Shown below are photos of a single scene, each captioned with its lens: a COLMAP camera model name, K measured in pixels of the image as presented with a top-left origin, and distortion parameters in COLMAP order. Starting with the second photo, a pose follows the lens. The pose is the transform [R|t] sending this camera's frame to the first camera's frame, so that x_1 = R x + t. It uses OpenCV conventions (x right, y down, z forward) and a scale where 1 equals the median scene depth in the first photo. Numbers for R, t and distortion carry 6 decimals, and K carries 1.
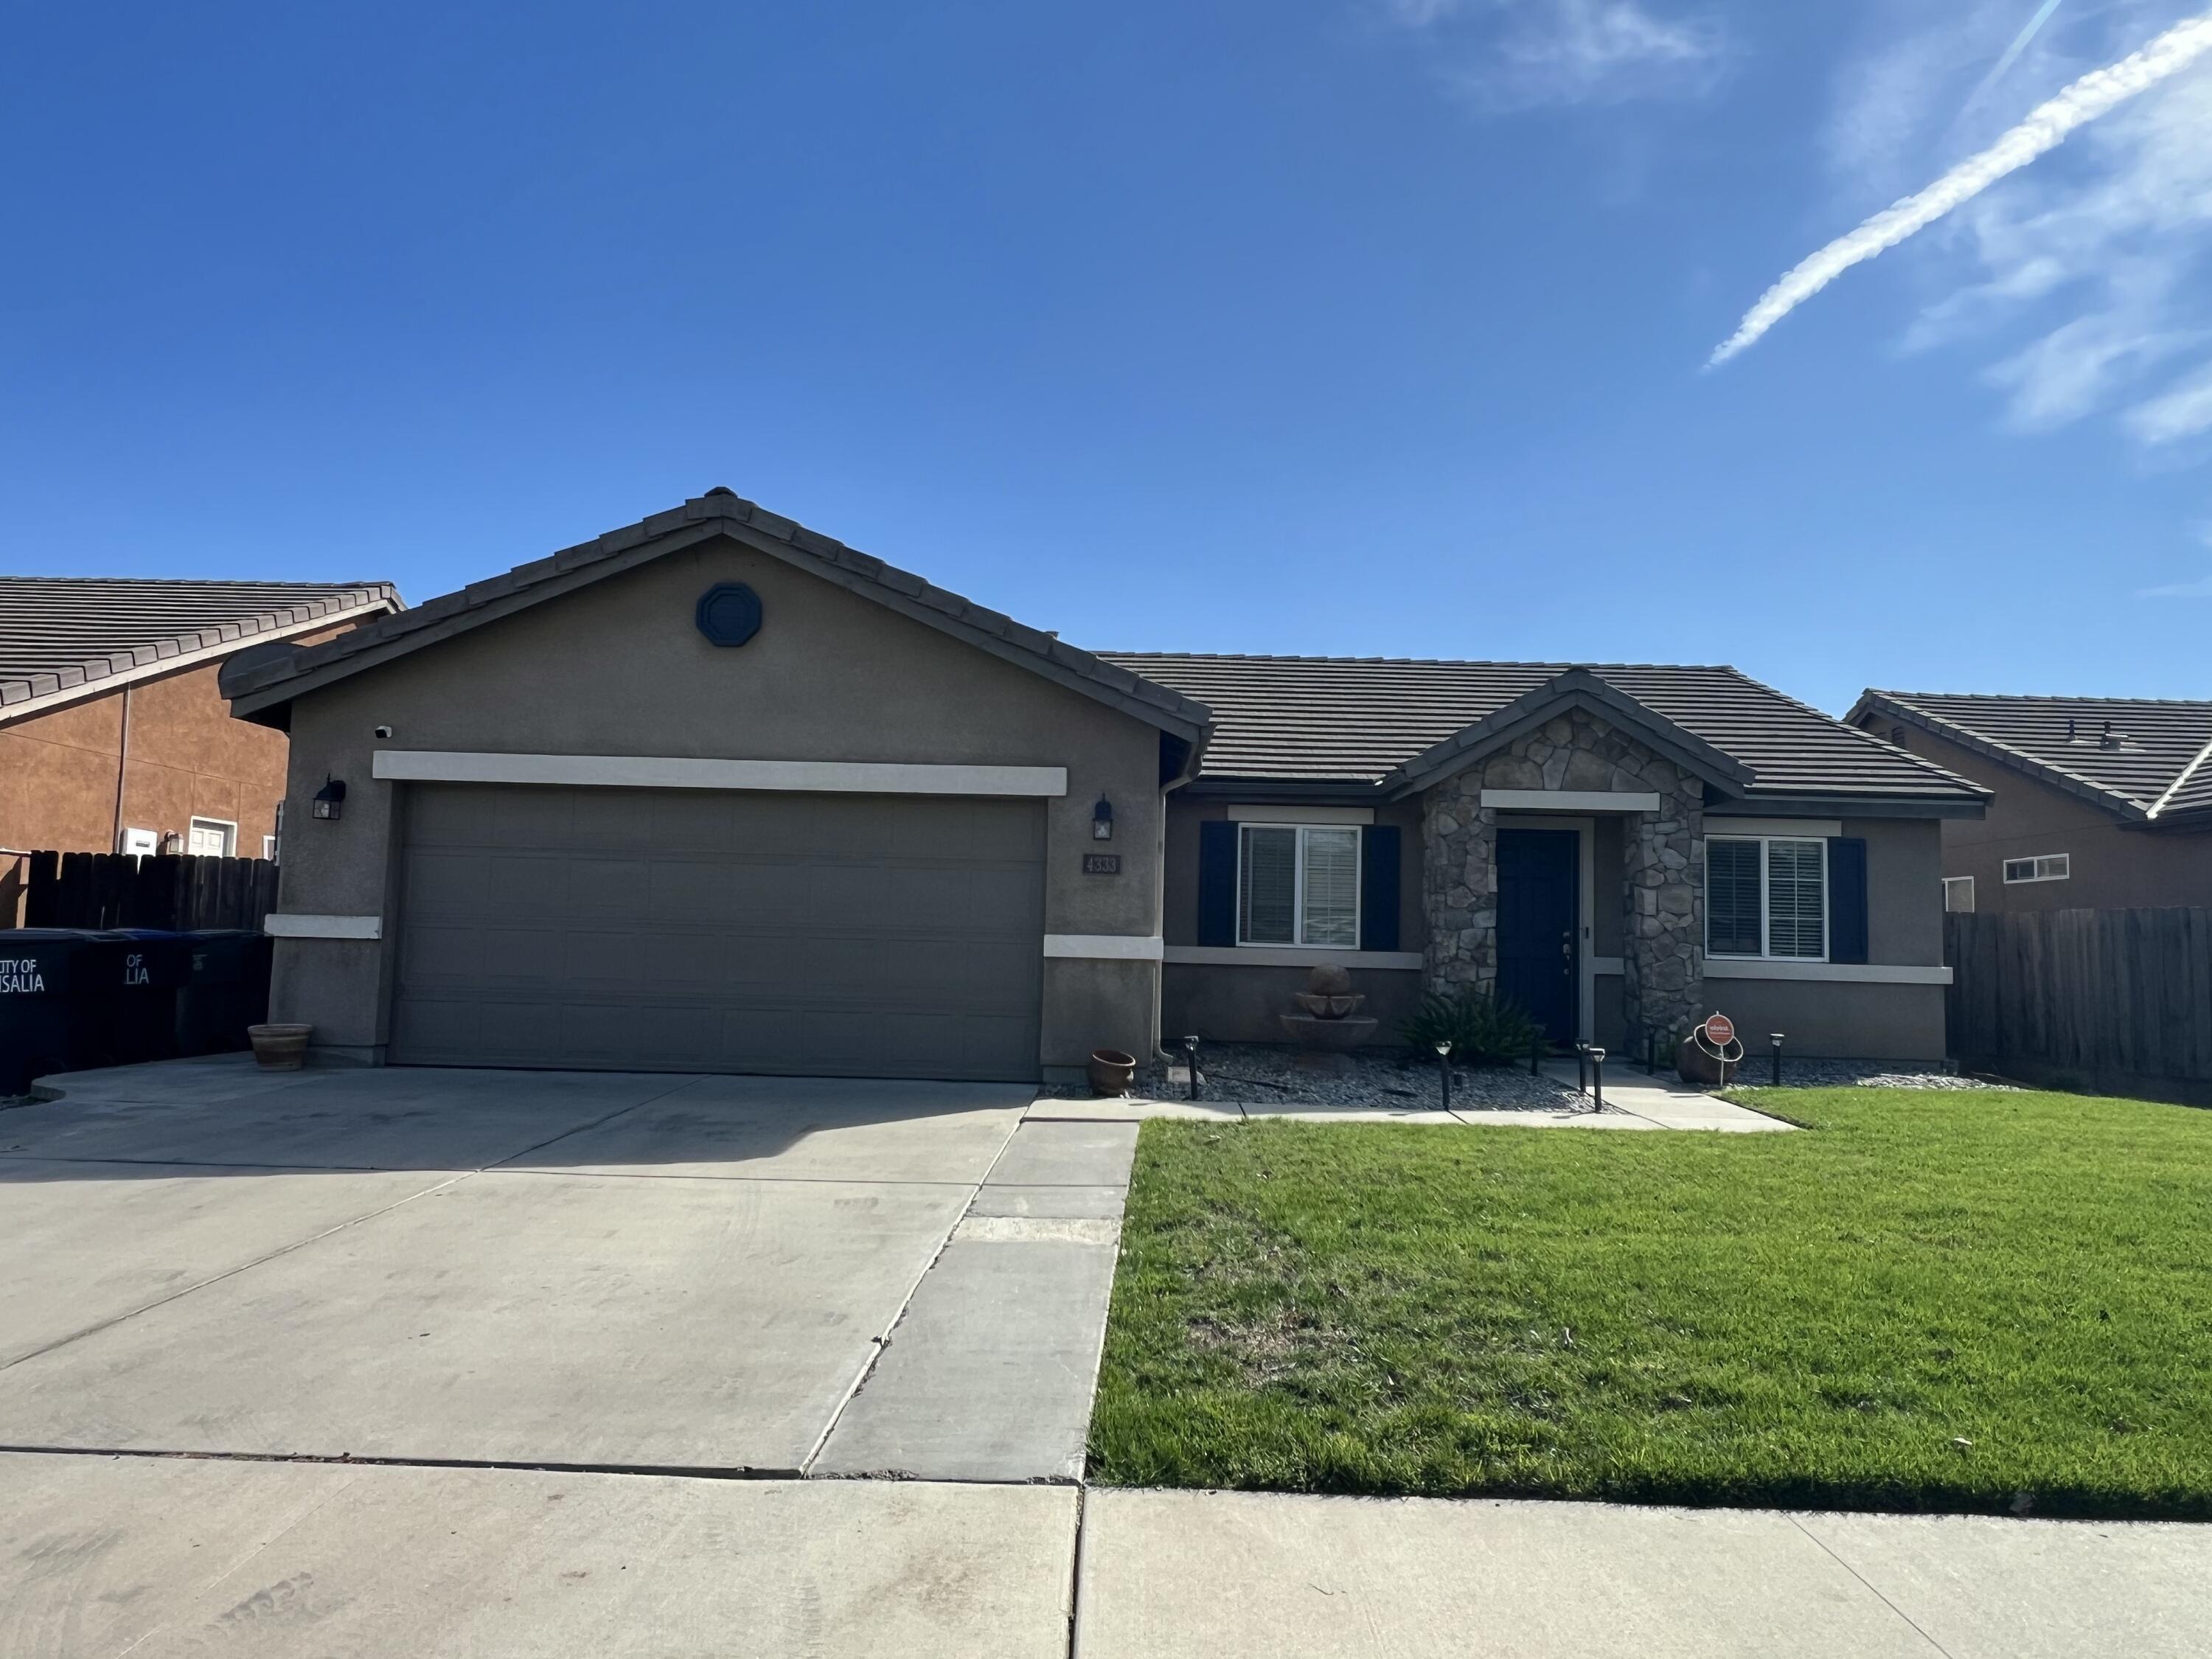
lens RADIAL K [[1428.7, 0, 1094.3], [0, 1428.7, 838.5], [0, 0, 1]] dist [0.000186, -0.003012]
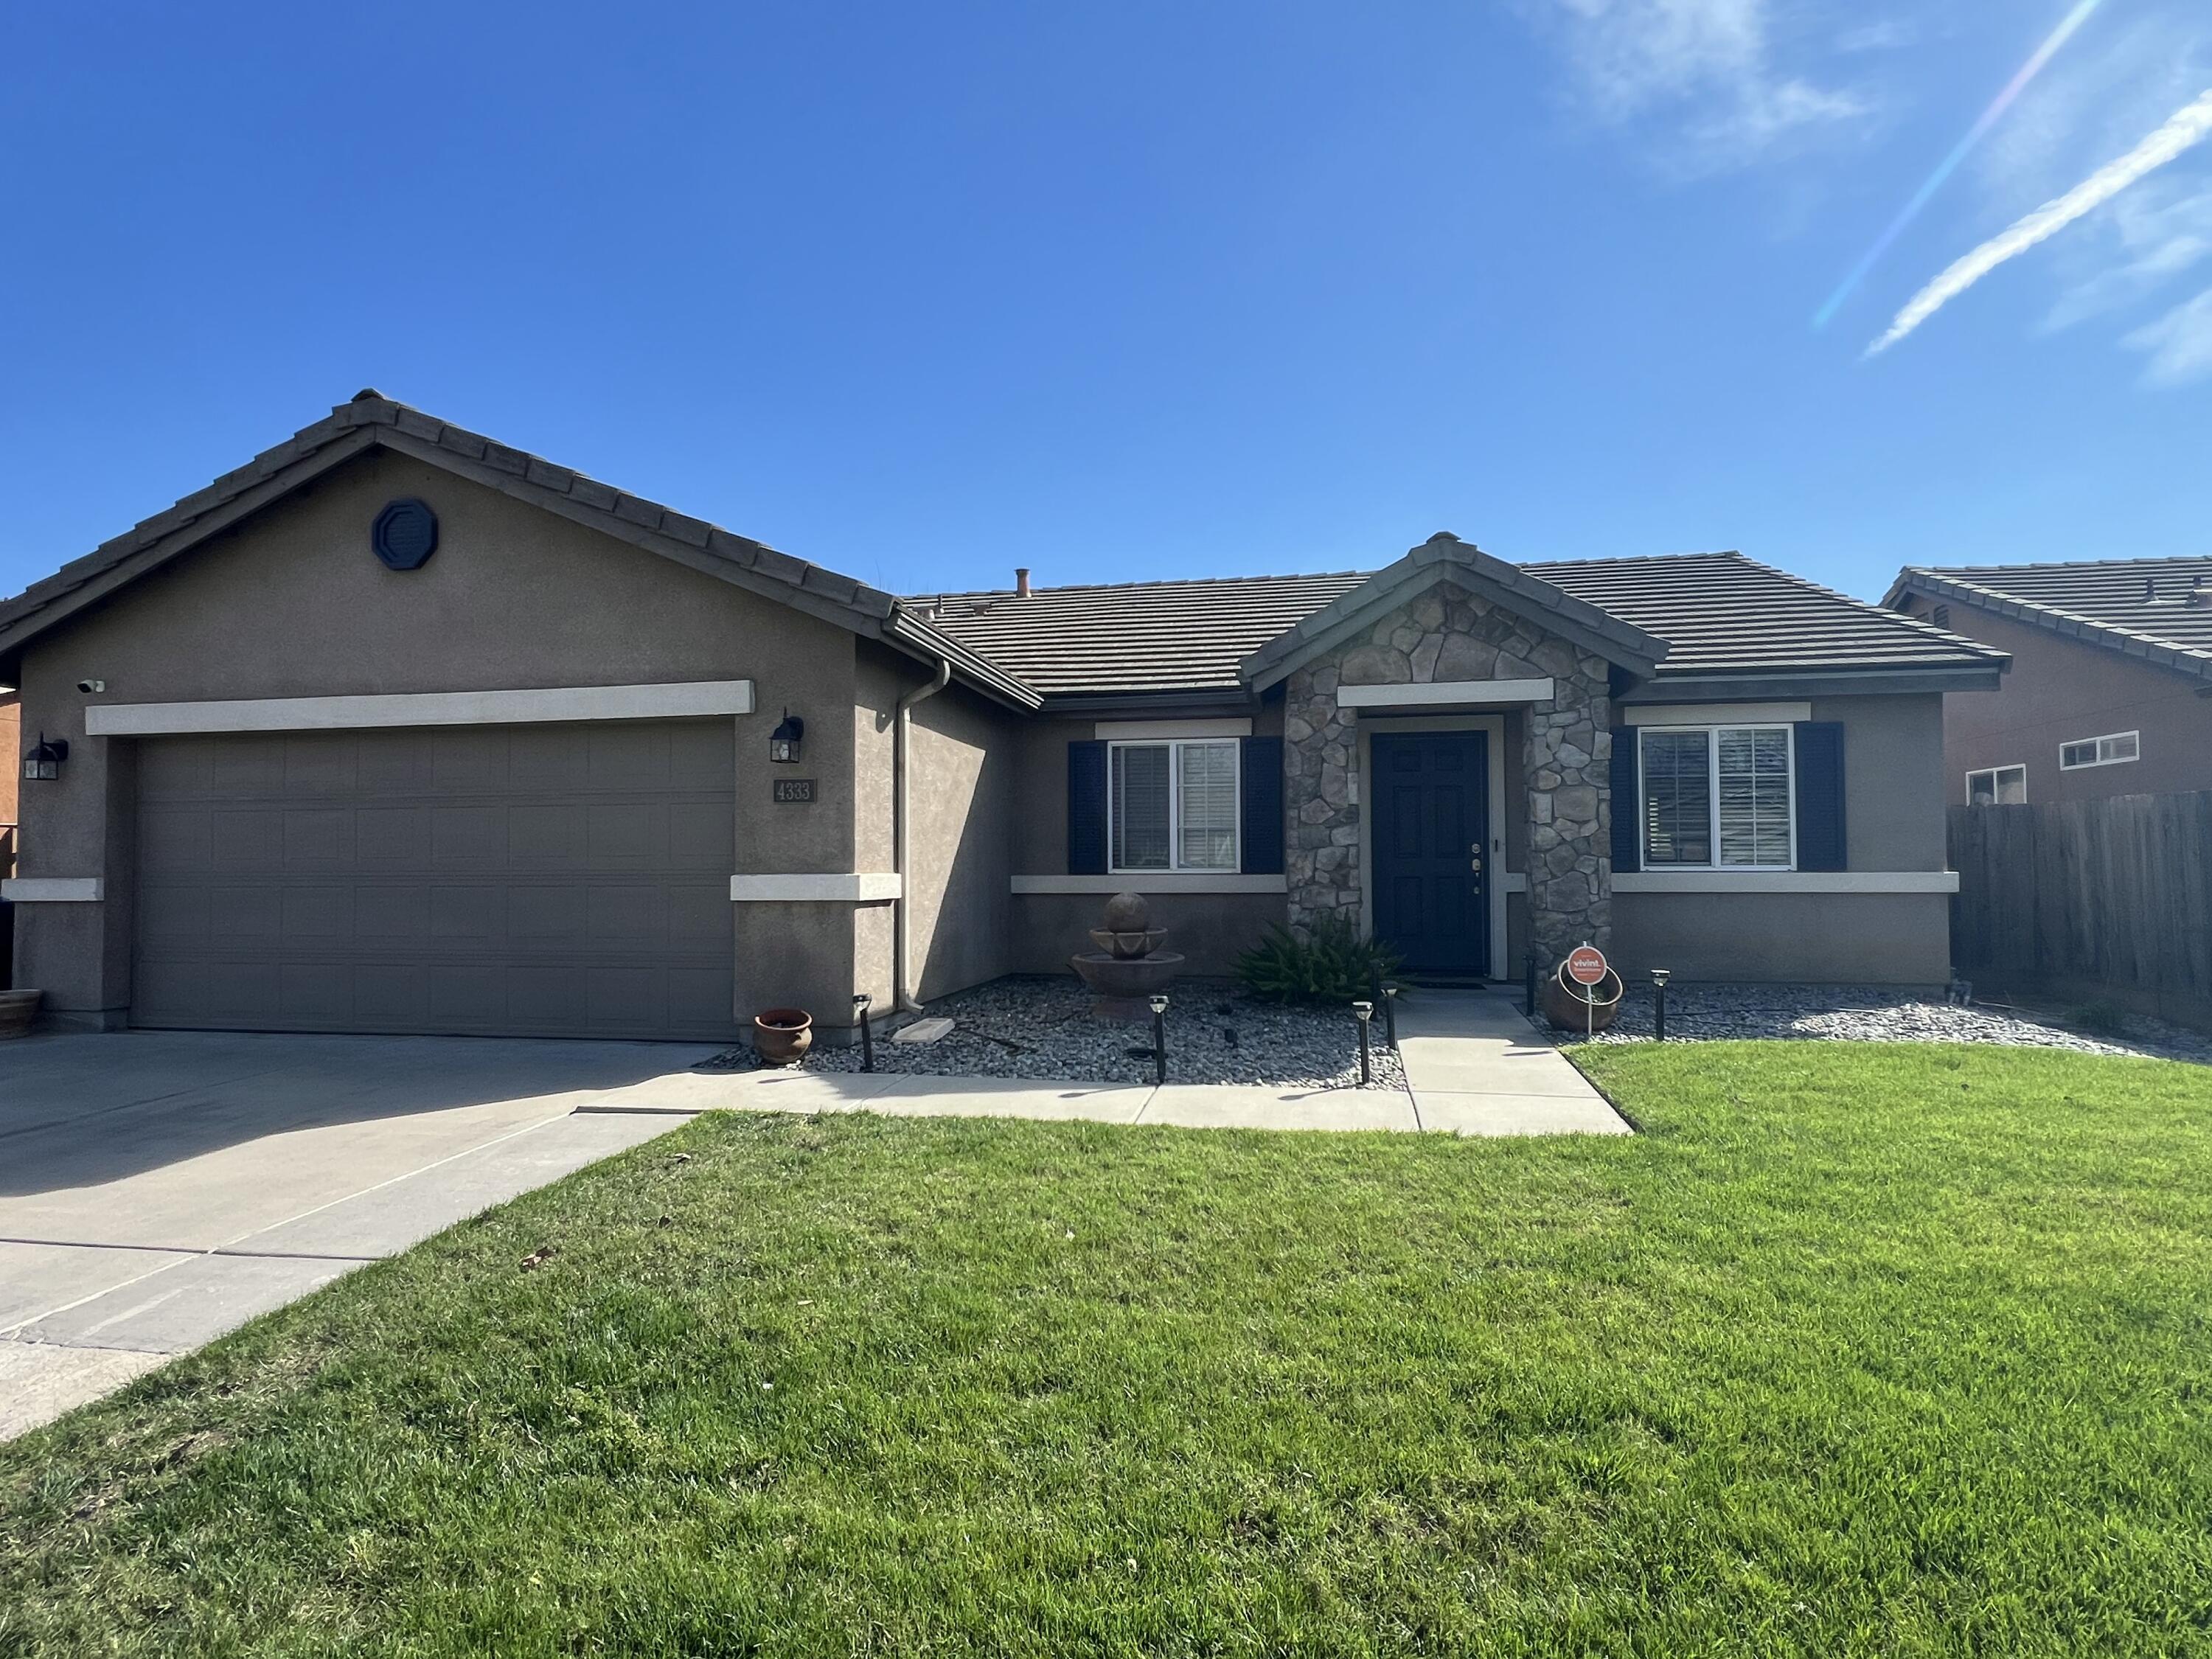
lens RADIAL K [[1140.9, 0, 1105.0], [0, 1140.9, 832.4], [0, 0, 1]] dist [-0.002760, 0.001186]
pose [[0.984167, -0.037813, -0.173166, 0.248585], [0.045754, 0.998065, 0.042099, 0.018444], [0.171239, -0.049356, 0.983993, 0.290279]]
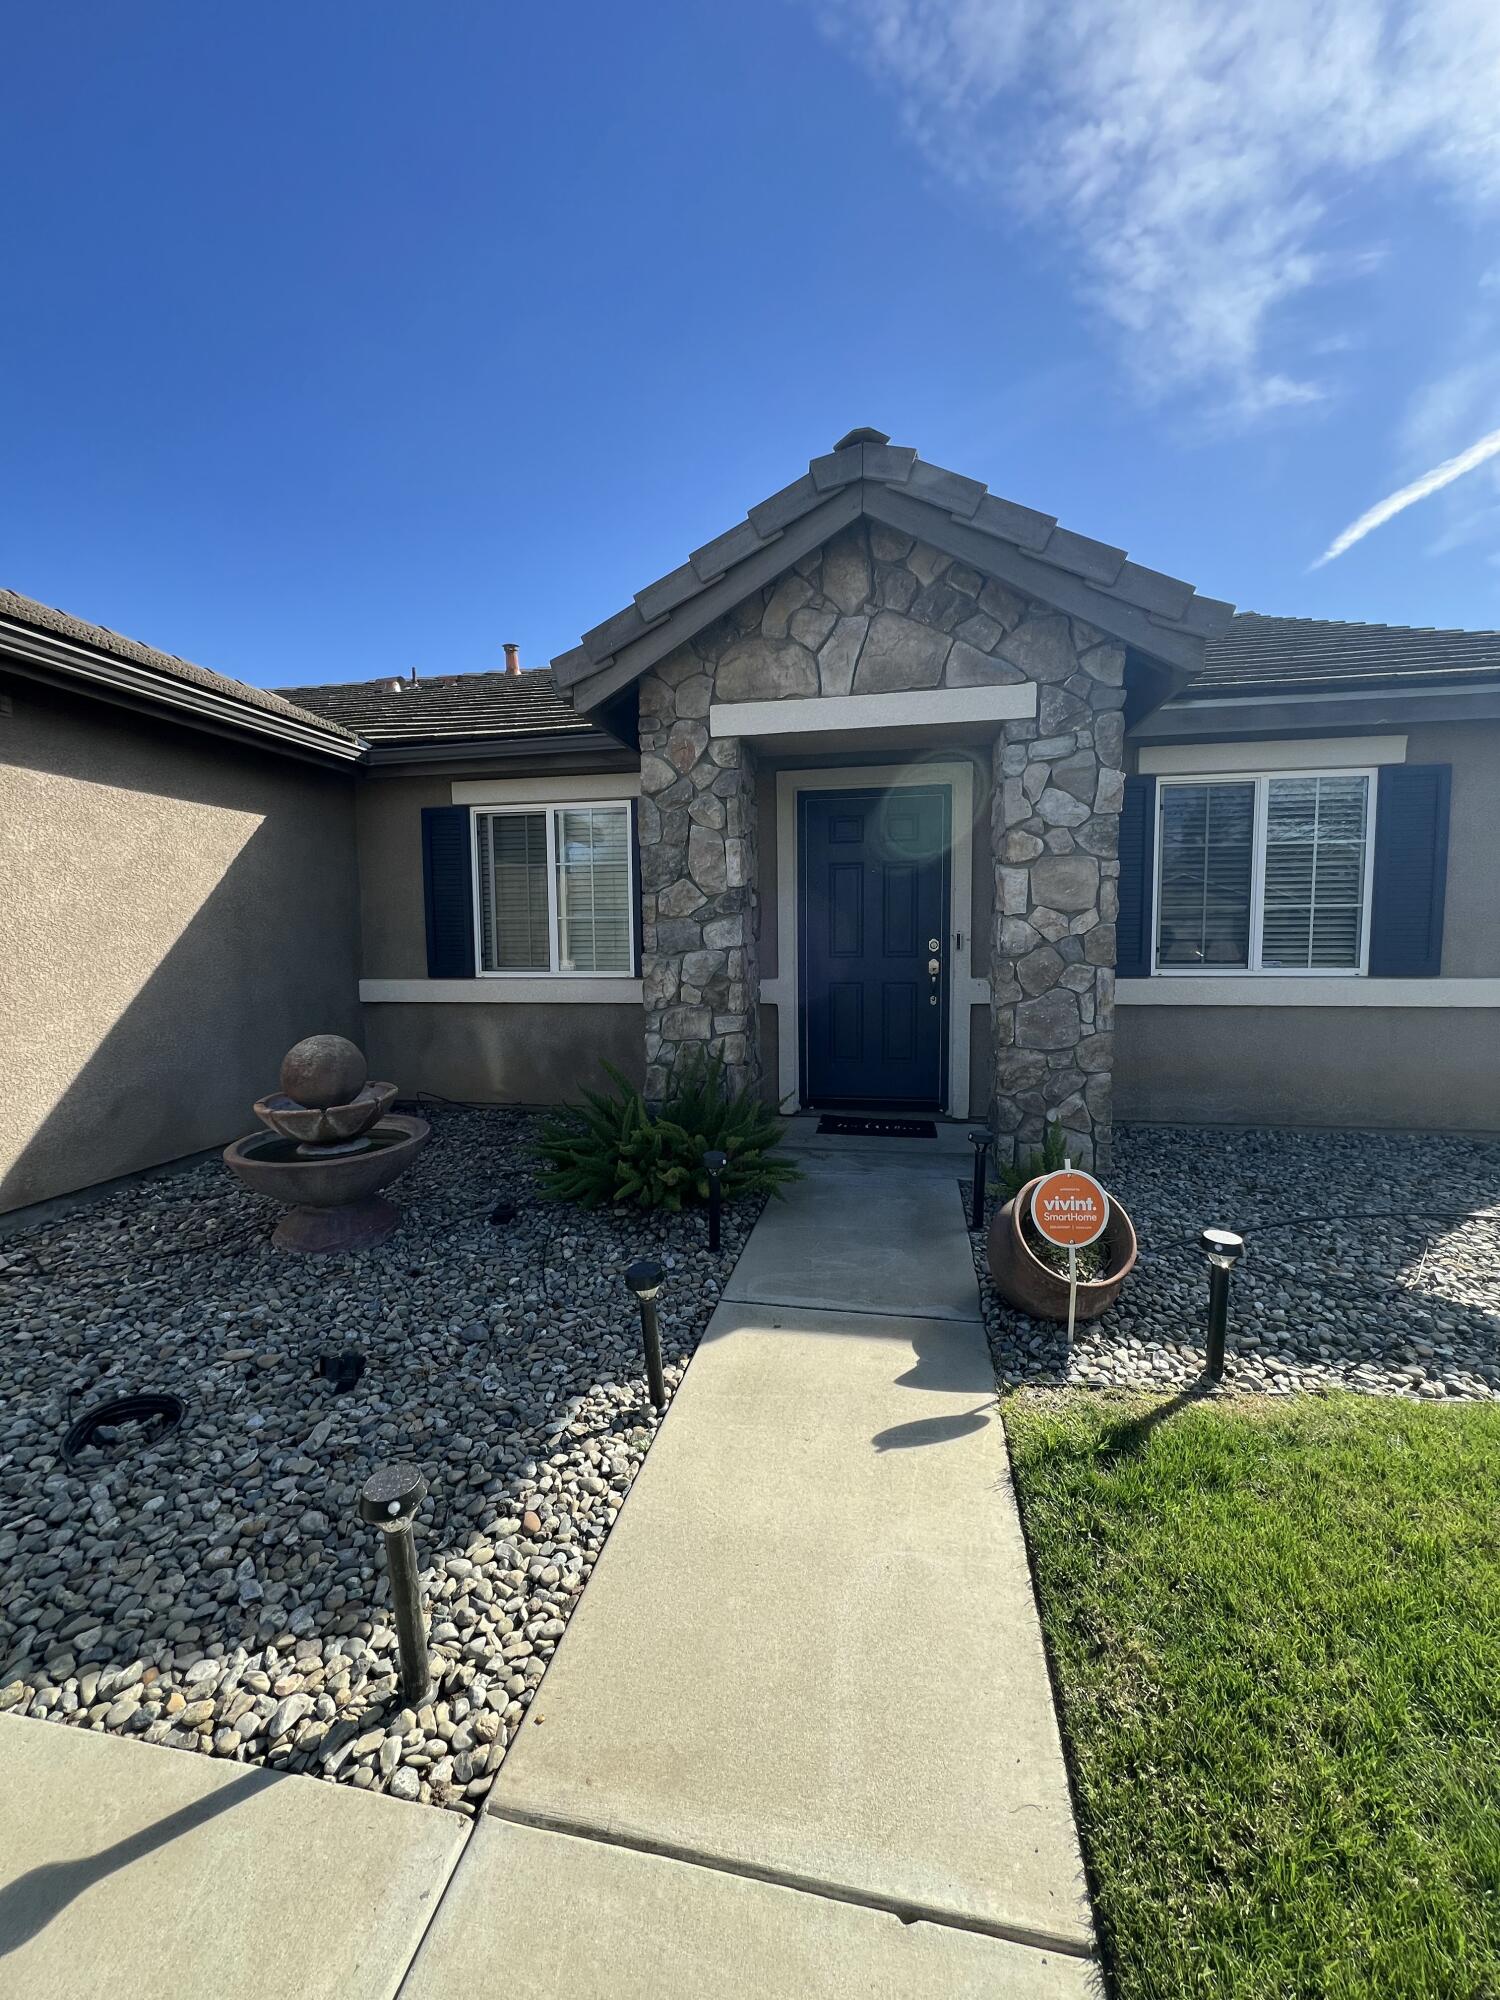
lens RADIAL K [[797.4, 0, 751.7], [0, 797.4, 998.3], [0, 0, 1]] dist [-0.002214, 0.000627]
pose [[0.985497, -0.025527, -0.167761, 0.337619], [0.051642, 0.986844, 0.153206, 0.032945], [0.161643, -0.159648, 0.973850, 0.676310]]
